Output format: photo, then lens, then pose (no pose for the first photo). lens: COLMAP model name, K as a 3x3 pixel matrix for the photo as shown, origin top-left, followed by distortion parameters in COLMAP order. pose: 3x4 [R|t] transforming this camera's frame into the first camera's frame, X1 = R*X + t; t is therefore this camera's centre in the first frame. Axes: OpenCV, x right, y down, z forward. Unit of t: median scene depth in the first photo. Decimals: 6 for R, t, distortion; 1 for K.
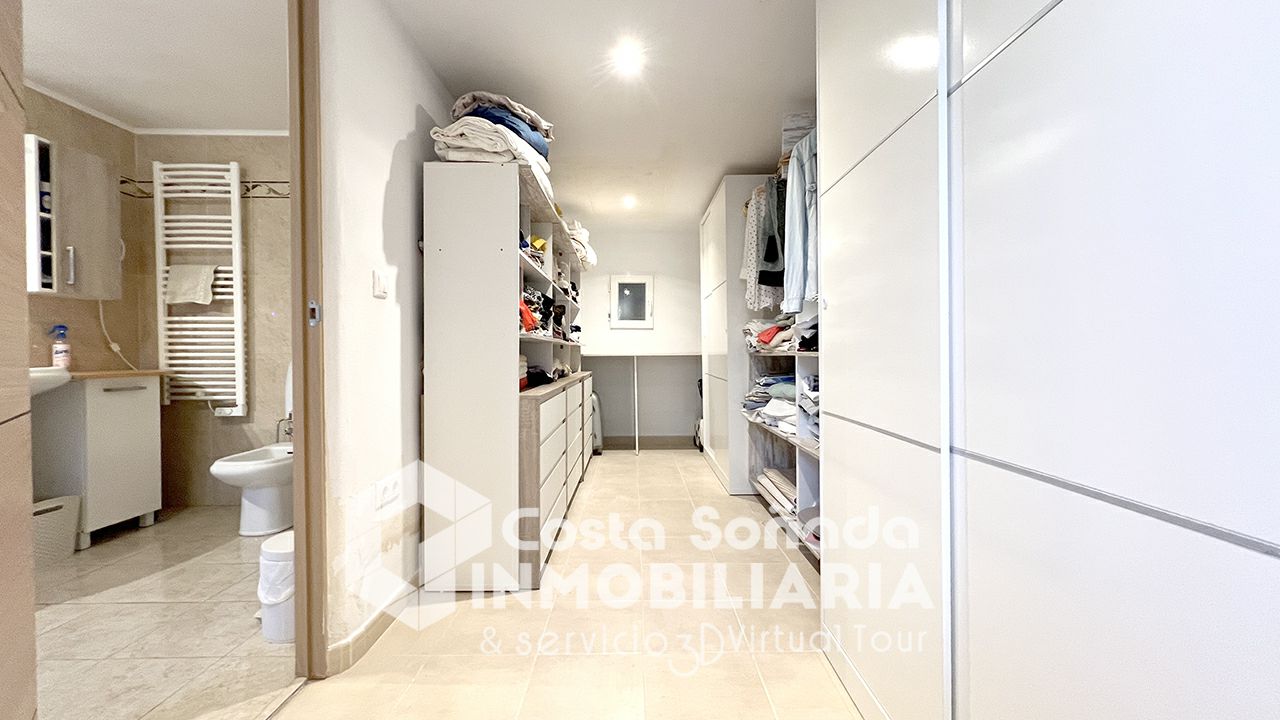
lens RADIAL K [[511.4, 0, 641.9], [0, 511.4, 361.9], [0, 0, 1]] dist [-0.001028, -0.000093]
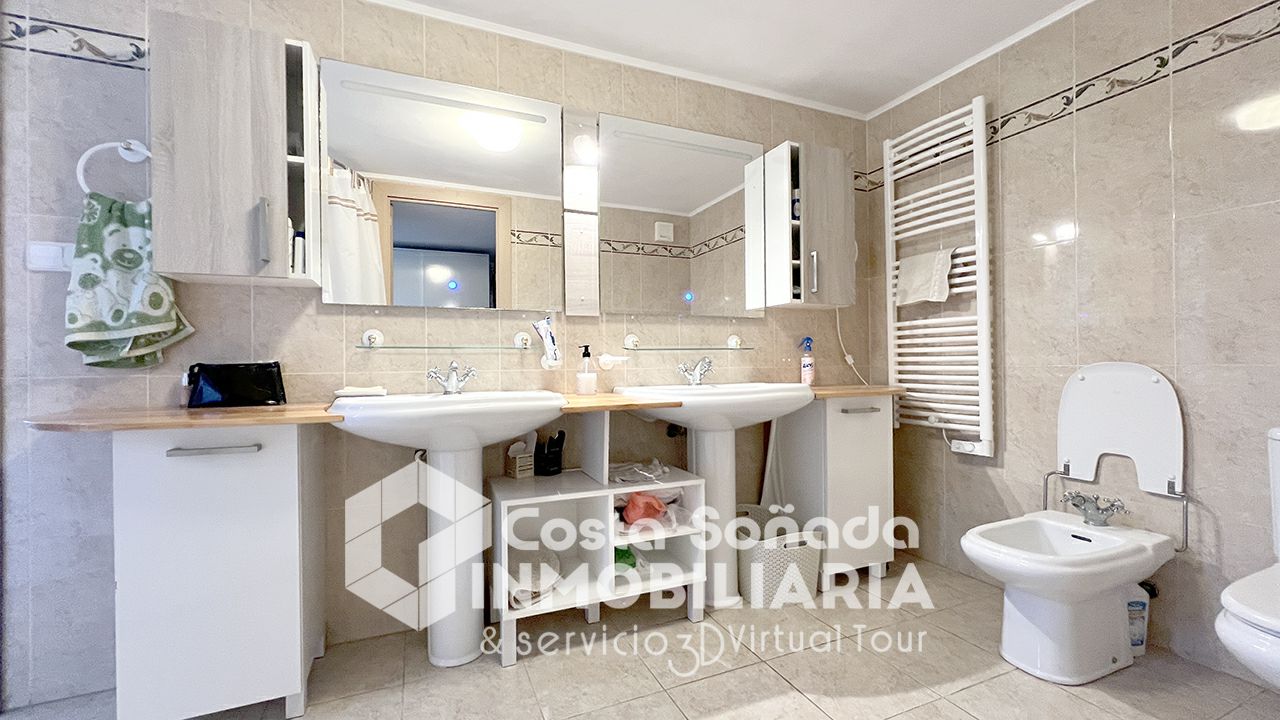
lens RADIAL K [[511.4, 0, 635.0], [0, 511.4, 361.4], [0, 0, 1]] dist [-0.001028, -0.000093]
pose [[0.379021, -0.003236, -0.925382, -0.322891], [-0.004938, 0.999973, -0.005519, -0.017884], [0.925375, 0.006662, 0.378995, 0.292608]]
